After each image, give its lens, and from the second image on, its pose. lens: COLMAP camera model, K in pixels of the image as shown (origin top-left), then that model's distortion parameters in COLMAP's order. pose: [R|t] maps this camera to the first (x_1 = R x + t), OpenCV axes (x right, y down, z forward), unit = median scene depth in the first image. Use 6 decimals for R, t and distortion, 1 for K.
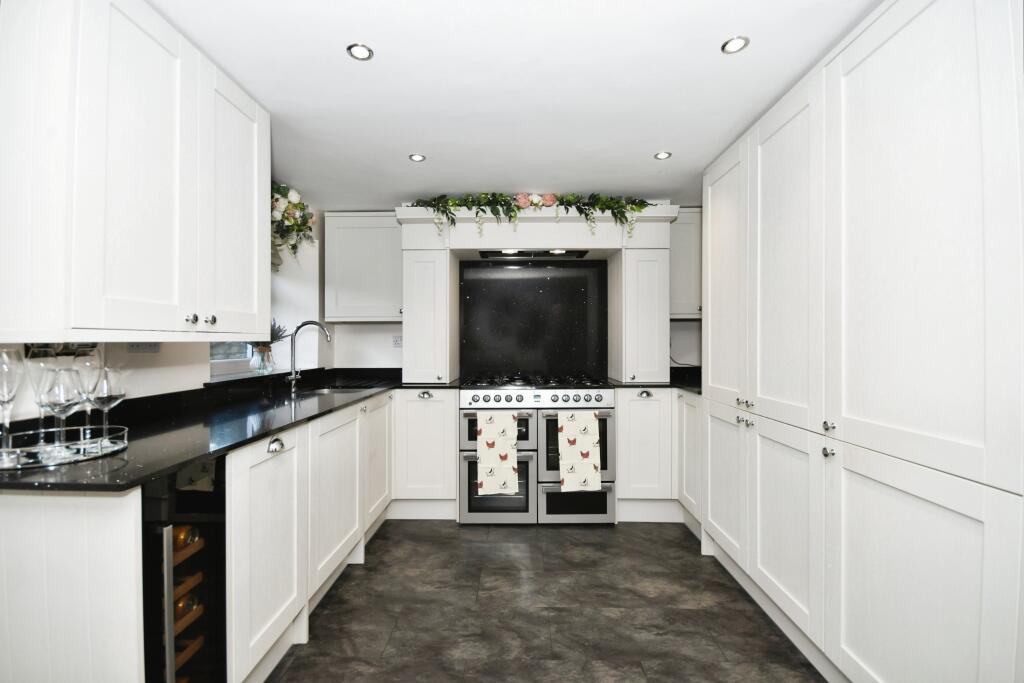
lens RADIAL K [[451.3, 0, 511.0], [0, 451.3, 343.8], [0, 0, 1]] dist [-0.000026, -0.002062]
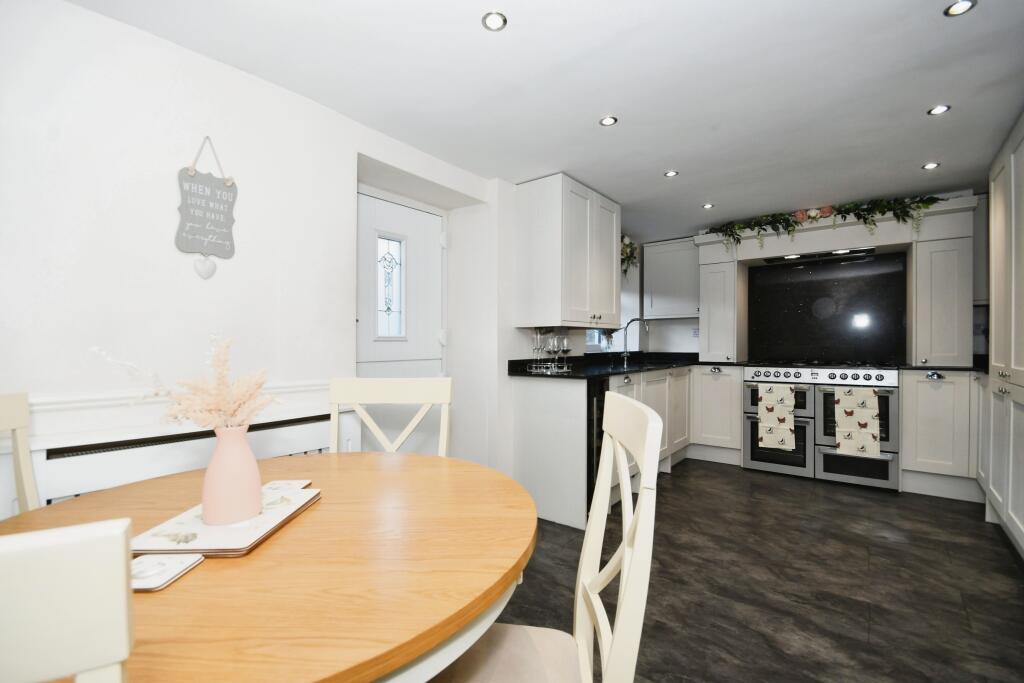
lens RADIAL K [[451.3, 0, 507.8], [0, 451.3, 345.7], [0, 0, 1]] dist [-0.000026, -0.002062]
pose [[0.793295, 0.002707, -0.608832, 0.143914], [-0.001836, 0.999996, 0.002055, 0.038702], [0.608835, -0.000513, 0.793297, -0.478320]]
